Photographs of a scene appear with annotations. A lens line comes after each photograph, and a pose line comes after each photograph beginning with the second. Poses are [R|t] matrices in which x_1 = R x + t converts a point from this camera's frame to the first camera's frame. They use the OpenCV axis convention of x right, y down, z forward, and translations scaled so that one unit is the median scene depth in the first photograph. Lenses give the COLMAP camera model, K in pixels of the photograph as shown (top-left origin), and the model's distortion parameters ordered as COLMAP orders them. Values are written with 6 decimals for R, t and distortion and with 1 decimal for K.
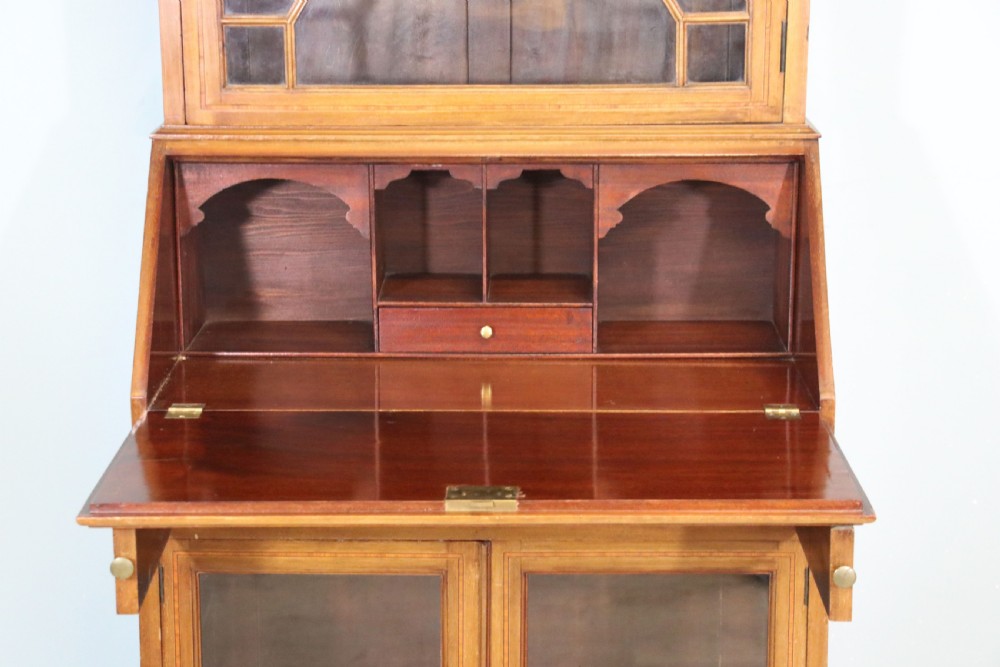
lens RADIAL K [[1704.9, 0, 508.2], [0, 1704.9, 316.8], [0, 0, 1]] dist [0.152139, 0.000000]
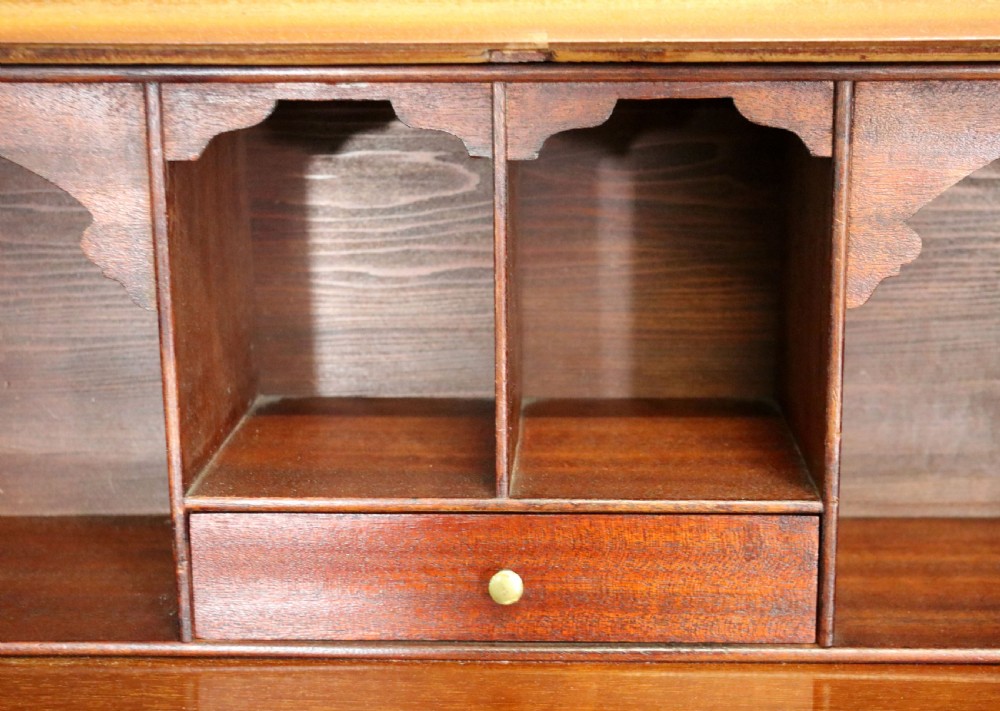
lens RADIAL K [[2375.0, 0, 502.1], [0, 2375.0, 355.3], [0, 0, 1]] dist [0.112093, 0.000000]
pose [[0.999751, 0.001208, -0.022270, -0.003185], [-0.001847, 0.999587, -0.028680, -0.023211], [0.022227, 0.028714, 0.999341, 0.524820]]
